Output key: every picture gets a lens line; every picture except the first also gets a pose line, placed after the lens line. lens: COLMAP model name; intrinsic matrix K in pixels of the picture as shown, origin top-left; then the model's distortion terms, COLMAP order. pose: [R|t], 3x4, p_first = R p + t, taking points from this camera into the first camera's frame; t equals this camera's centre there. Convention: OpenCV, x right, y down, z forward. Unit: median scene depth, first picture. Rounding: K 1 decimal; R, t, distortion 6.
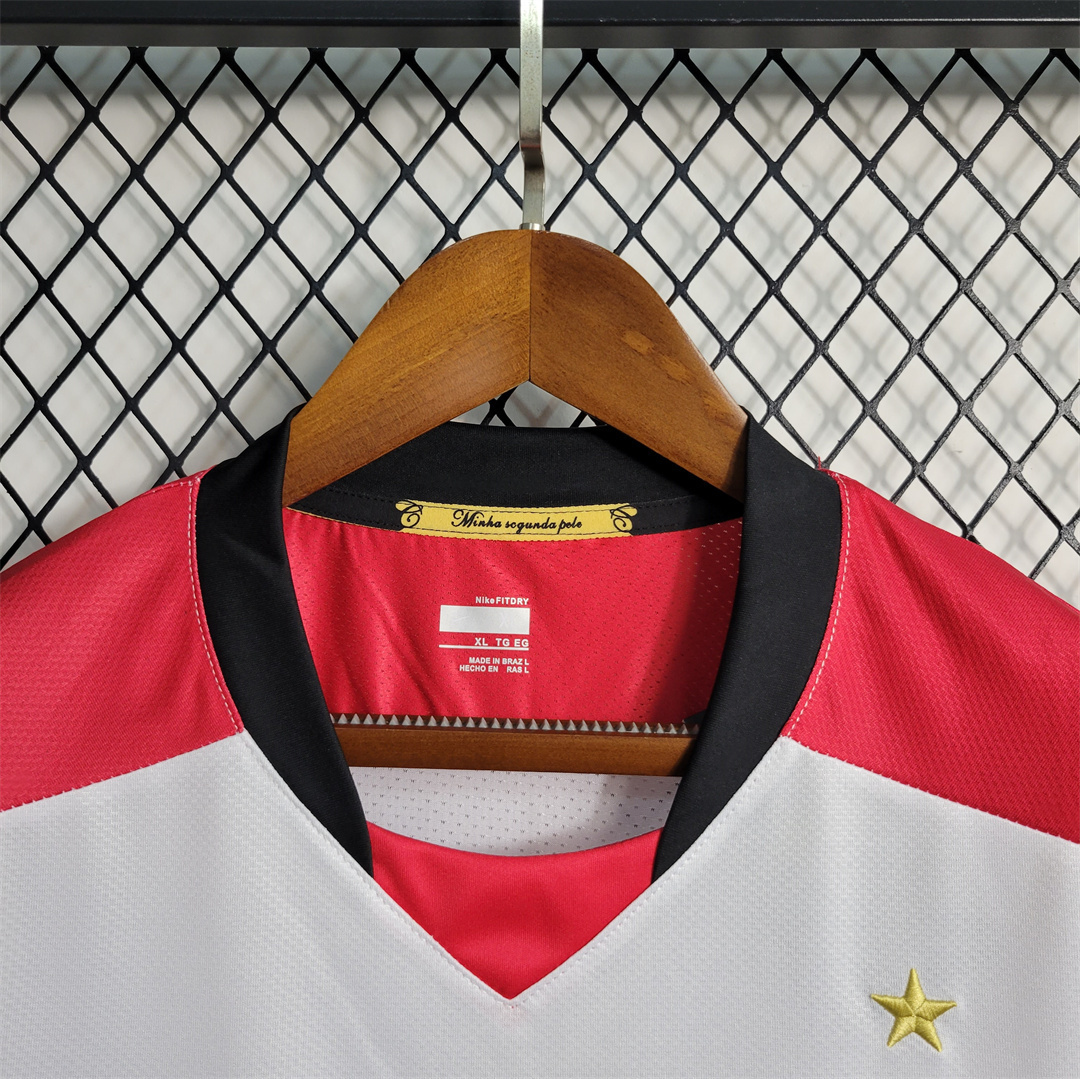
lens RADIAL K [[1058.2, 0, 545.4], [0, 1058.2, 538.8], [0, 0, 1]] dist [-0.004486, 0.000000]
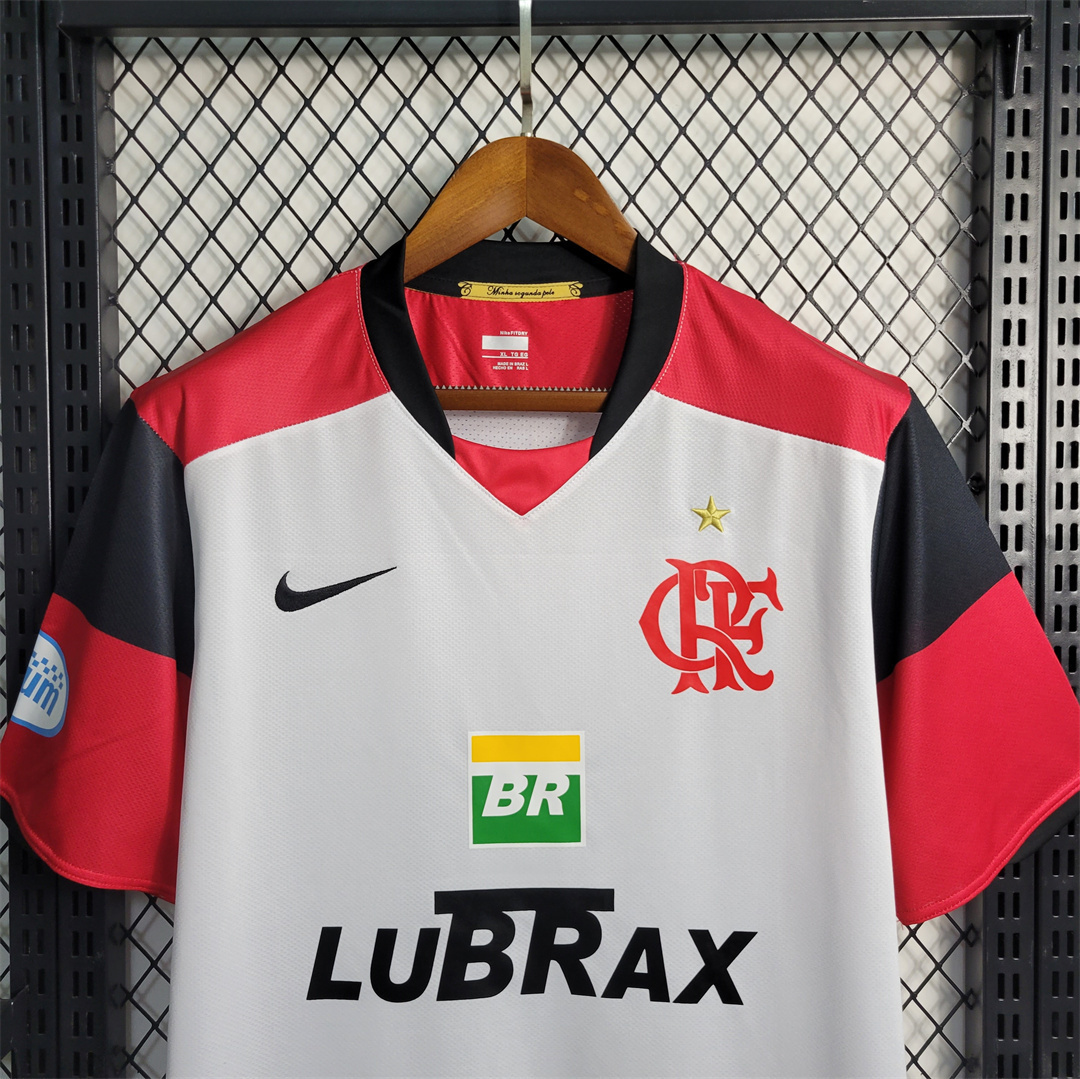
lens RADIAL K [[1058.2, 0, 532.5], [0, 1058.2, 536.9], [0, 0, 1]] dist [-0.004486, 0.000000]
pose [[0.999915, -0.012999, 0.000939, -0.013194], [0.012801, 0.993108, 0.116504, 0.204696], [-0.002447, -0.116482, 0.993190, -0.978877]]
